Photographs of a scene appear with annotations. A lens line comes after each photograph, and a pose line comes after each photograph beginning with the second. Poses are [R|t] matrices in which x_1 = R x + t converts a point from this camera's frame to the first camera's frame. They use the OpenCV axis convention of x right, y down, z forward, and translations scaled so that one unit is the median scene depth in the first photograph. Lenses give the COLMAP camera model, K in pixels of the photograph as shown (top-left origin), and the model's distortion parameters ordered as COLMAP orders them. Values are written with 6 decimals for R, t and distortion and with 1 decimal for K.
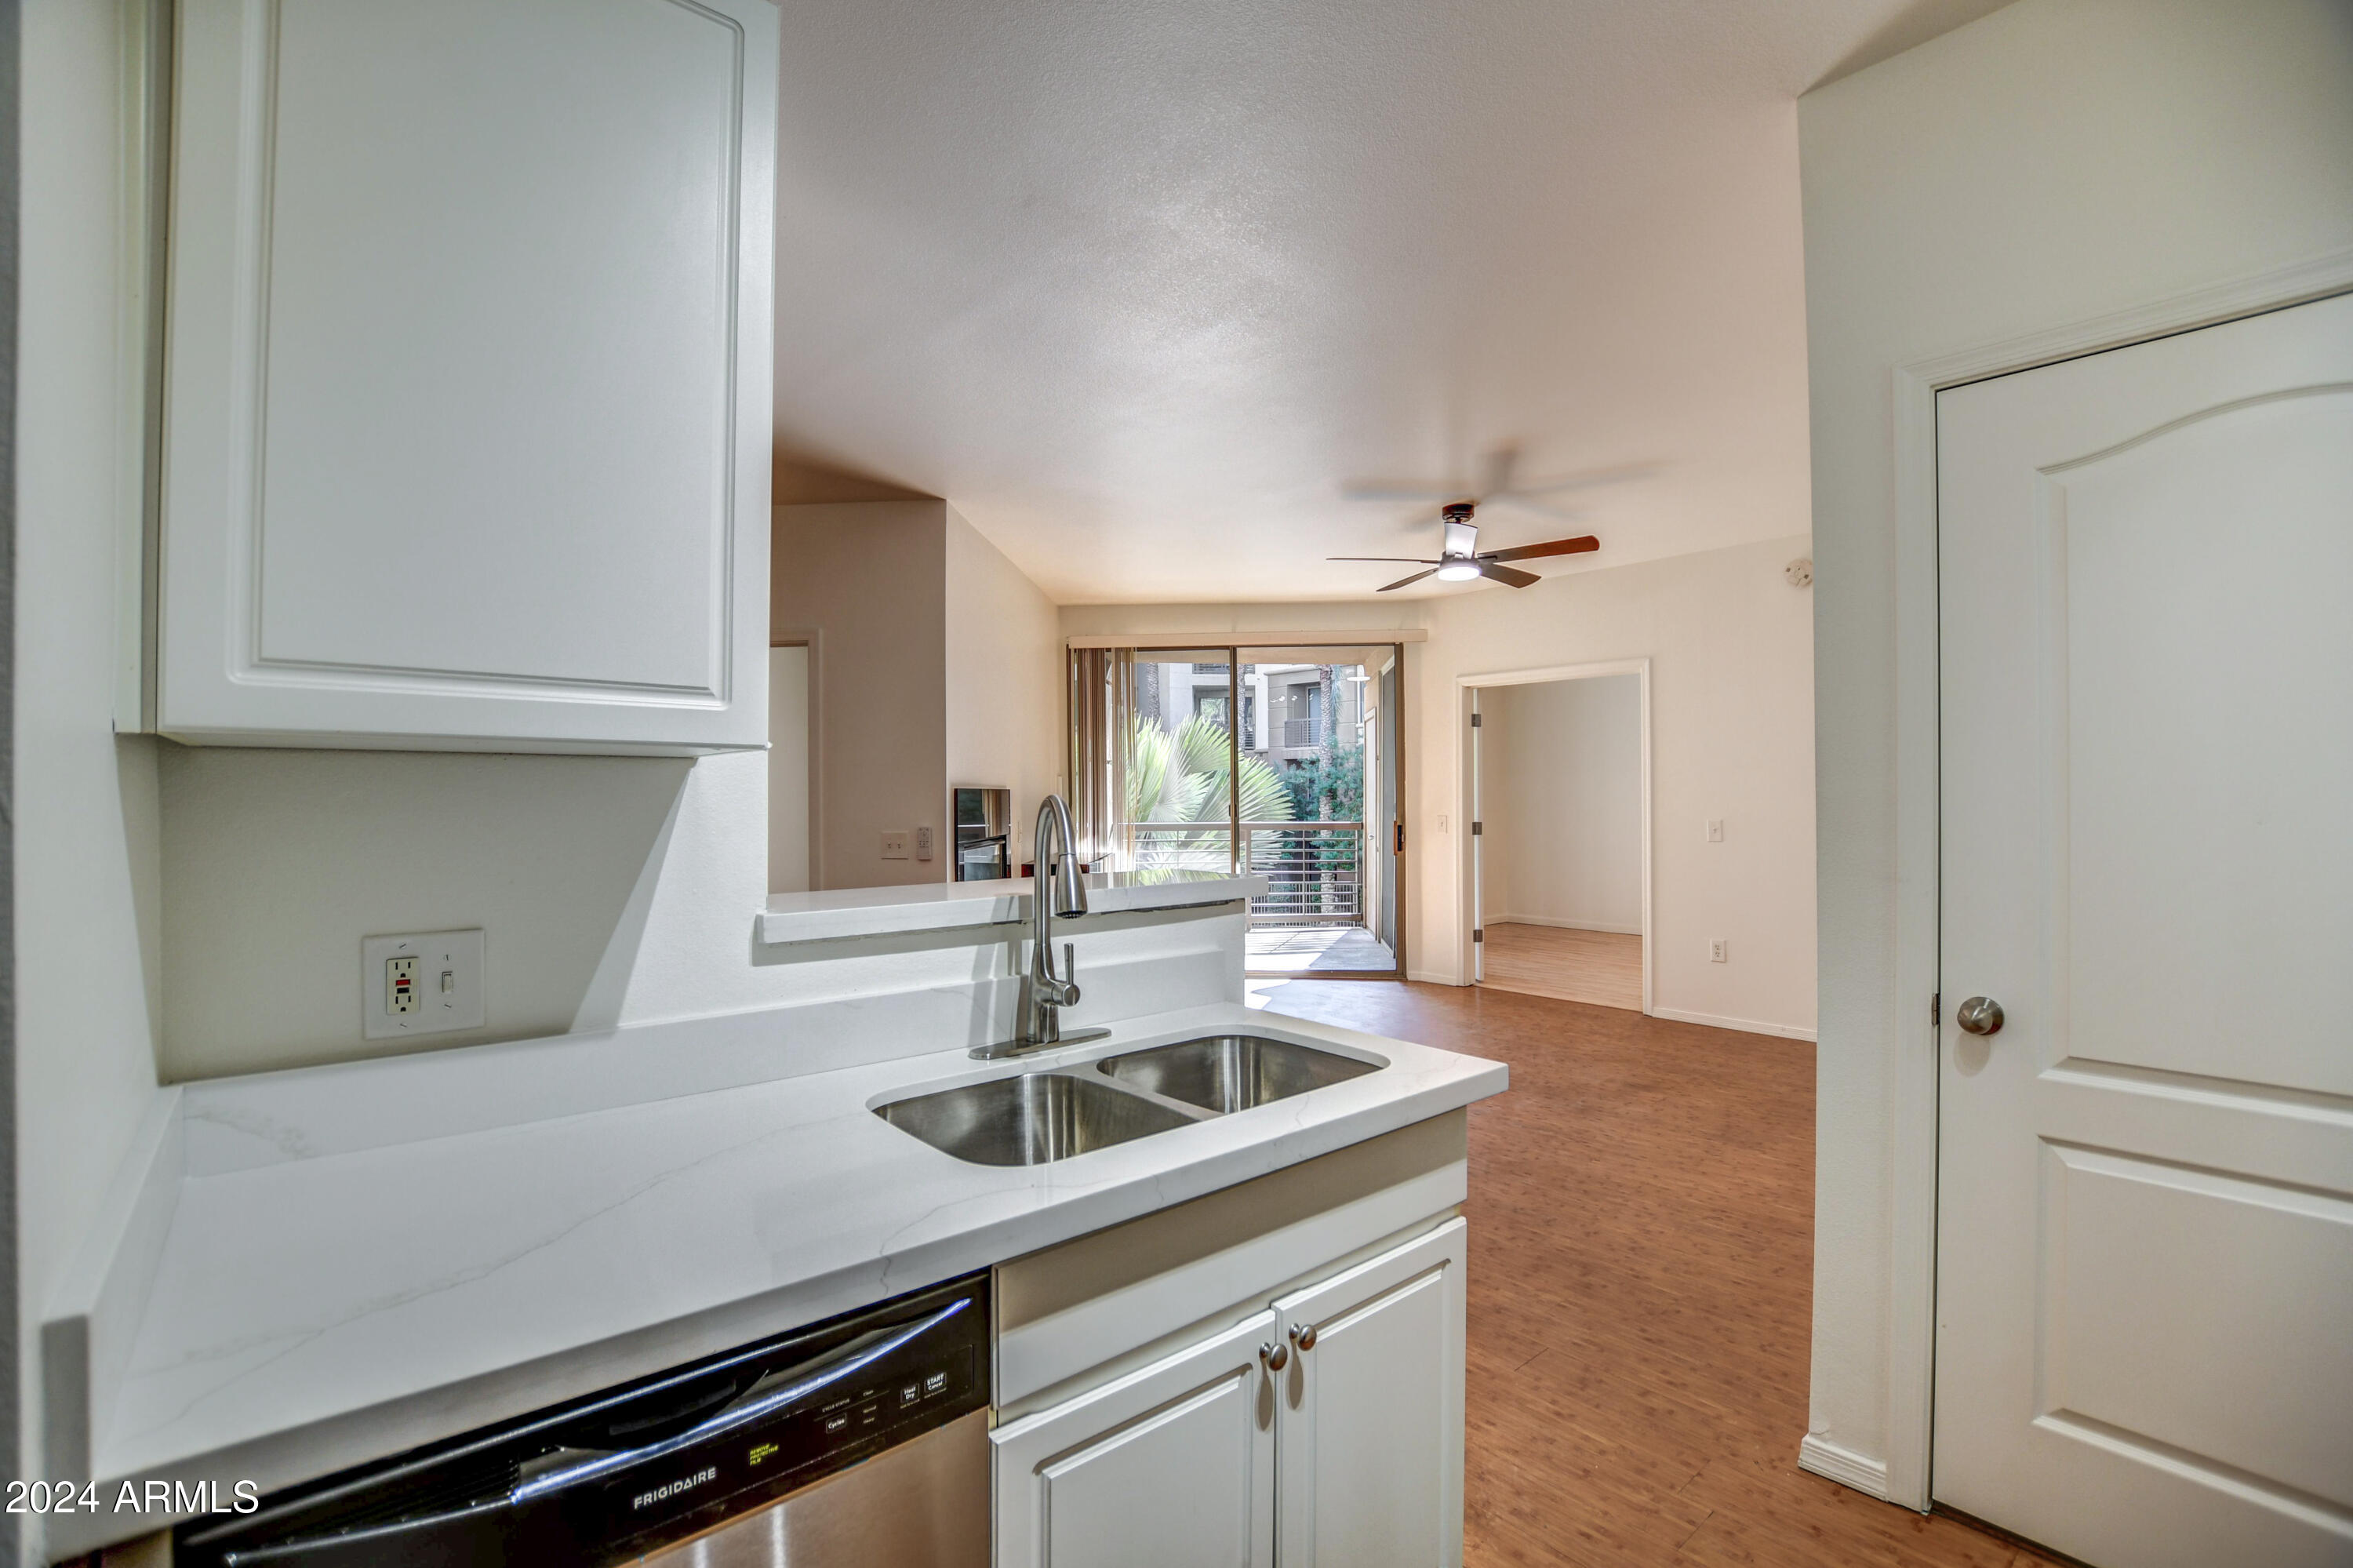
lens RADIAL K [[1043.6, 0, 1166.3], [0, 1043.6, 790.4], [0, 0, 1]] dist [-0.030608, 0.002536]
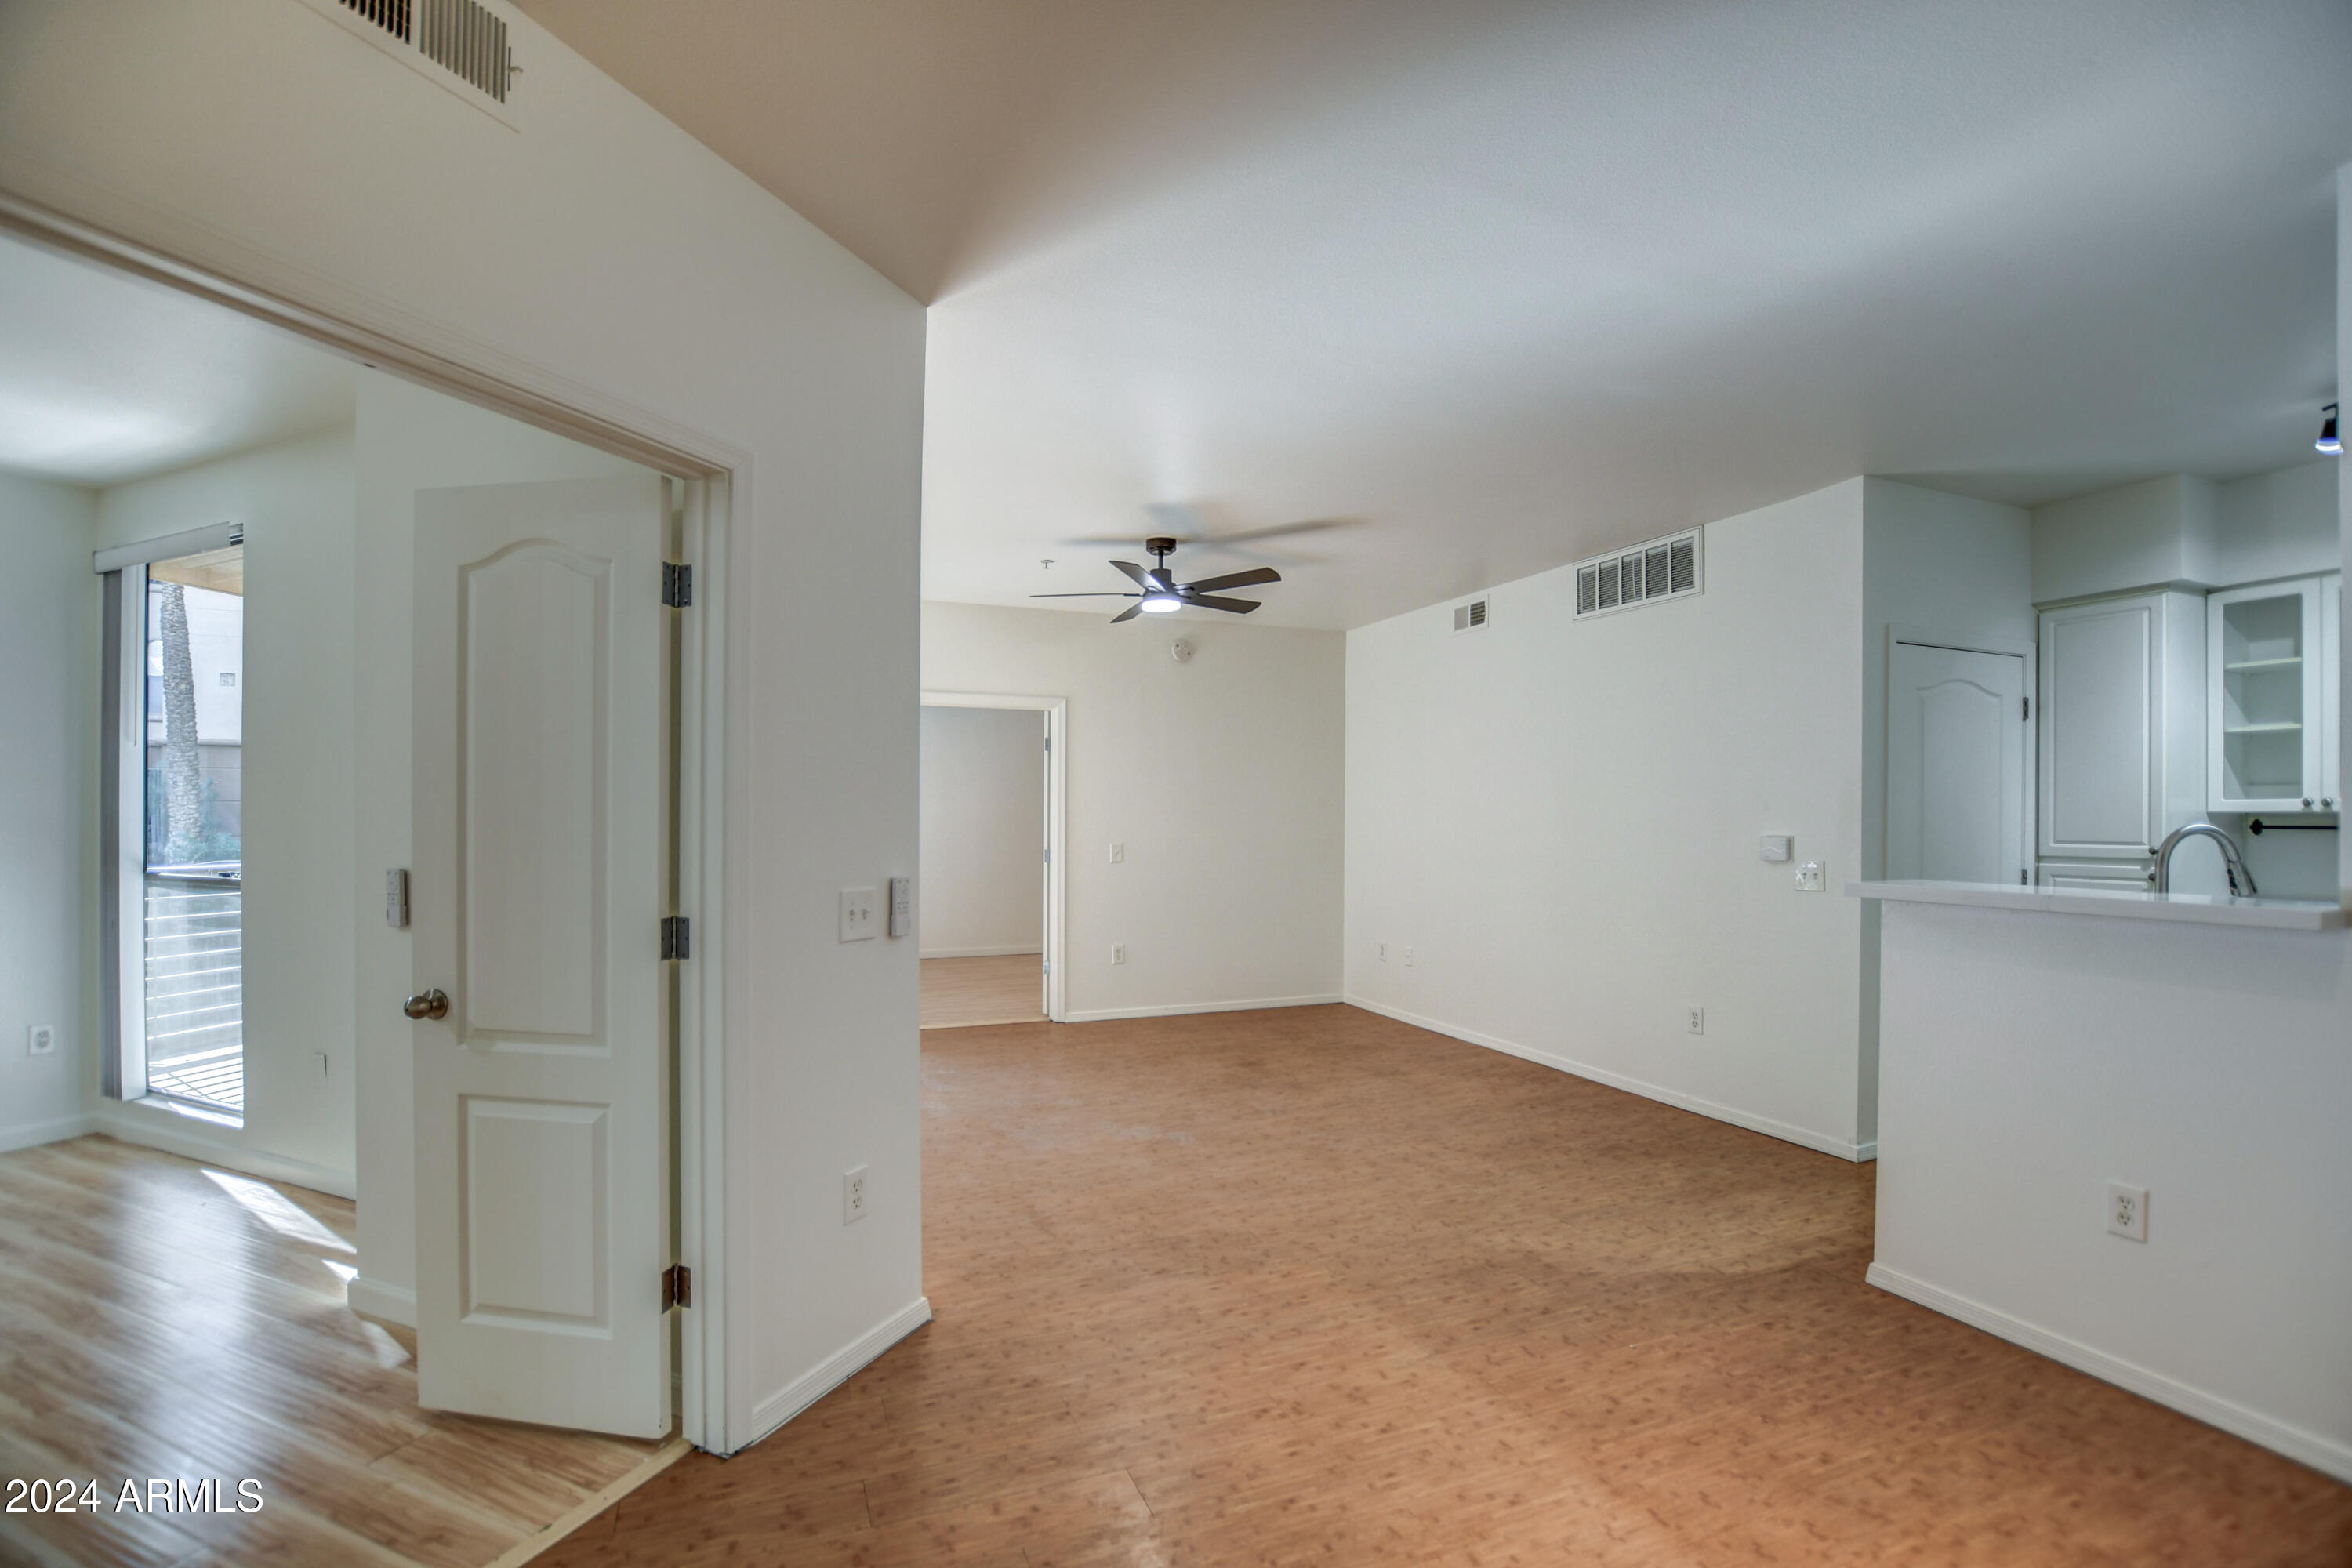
lens RADIAL K [[1043.1, 0, 1179.3], [0, 1043.1, 829.5], [0, 0, 1]] dist [-0.030608, 0.002536]
pose [[0.309182, -0.002603, 0.950999, -0.599441], [-0.007880, 0.999955, 0.005299, 0.005073], [-0.950970, -0.009132, 0.309148, 0.581872]]
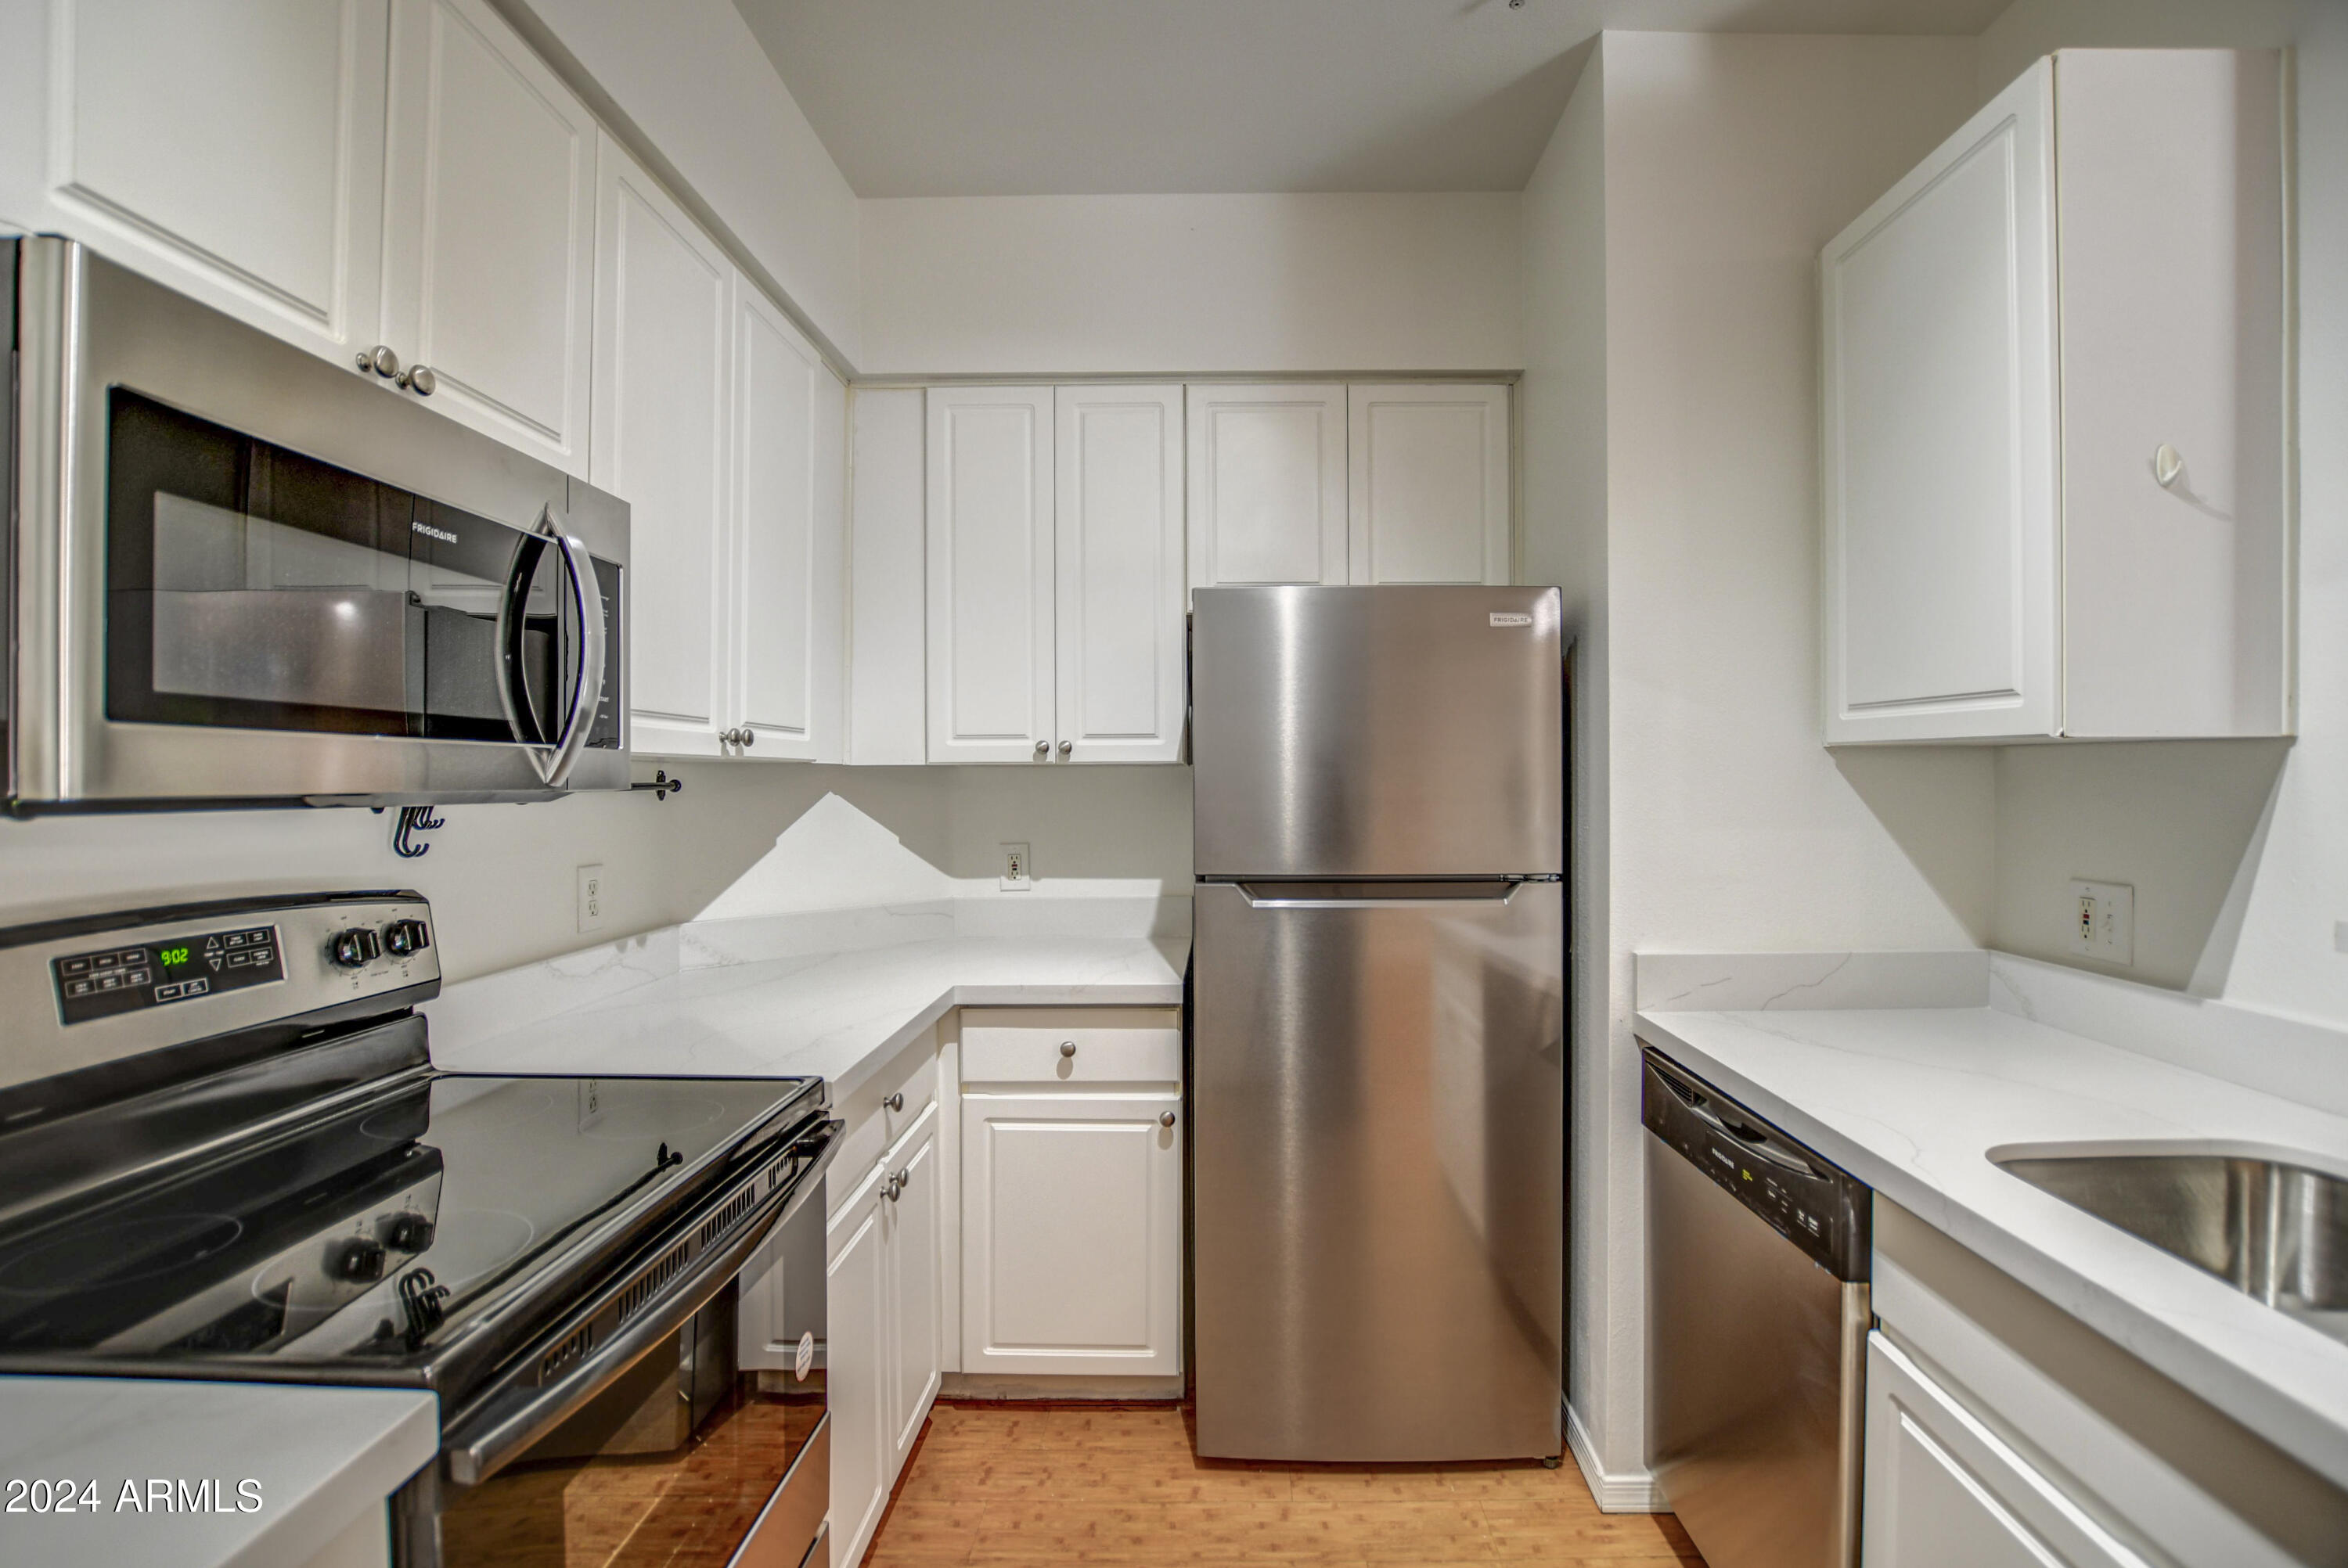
lens RADIAL K [[1075.6, 0, 1216.2], [0, 1075.6, 777.9], [0, 0, 1]] dist [-0.028535, 0.001992]
pose [[-0.649672, 0.007892, -0.760173, 0.225864], [0.008905, 0.999957, 0.002771, -0.001522], [0.760162, -0.004969, -0.649714, 0.226235]]
